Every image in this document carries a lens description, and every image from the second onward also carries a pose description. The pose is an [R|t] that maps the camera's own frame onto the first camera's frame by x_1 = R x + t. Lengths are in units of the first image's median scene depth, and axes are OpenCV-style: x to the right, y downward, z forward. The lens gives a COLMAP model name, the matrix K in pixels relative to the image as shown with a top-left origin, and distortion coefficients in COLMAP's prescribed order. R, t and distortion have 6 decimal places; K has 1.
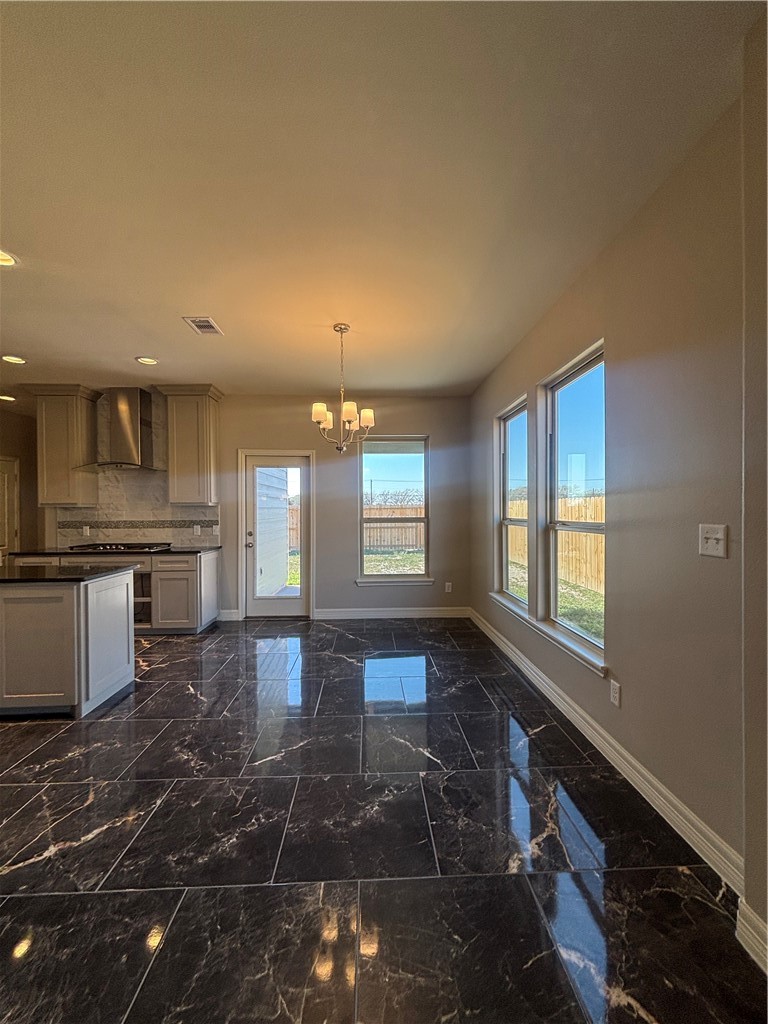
lens RADIAL K [[414.1, 0, 381.4], [0, 414.1, 511.7], [0, 0, 1]] dist [0.003589, 0.000206]
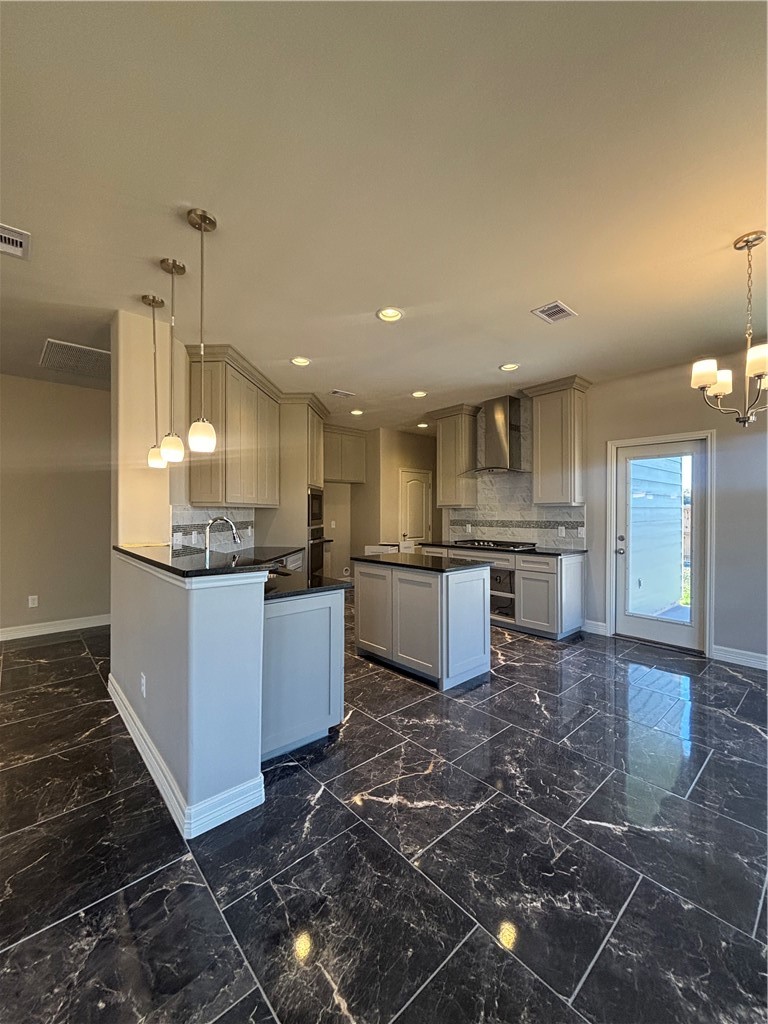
lens RADIAL K [[414.1, 0, 387.8], [0, 414.1, 511.2], [0, 0, 1]] dist [0.003589, 0.000206]
pose [[0.642488, 0.001608, -0.766294, 0.043310], [-0.003444, 0.999994, -0.000788, 0.000025], [0.766288, 0.003146, 0.642490, 0.107983]]
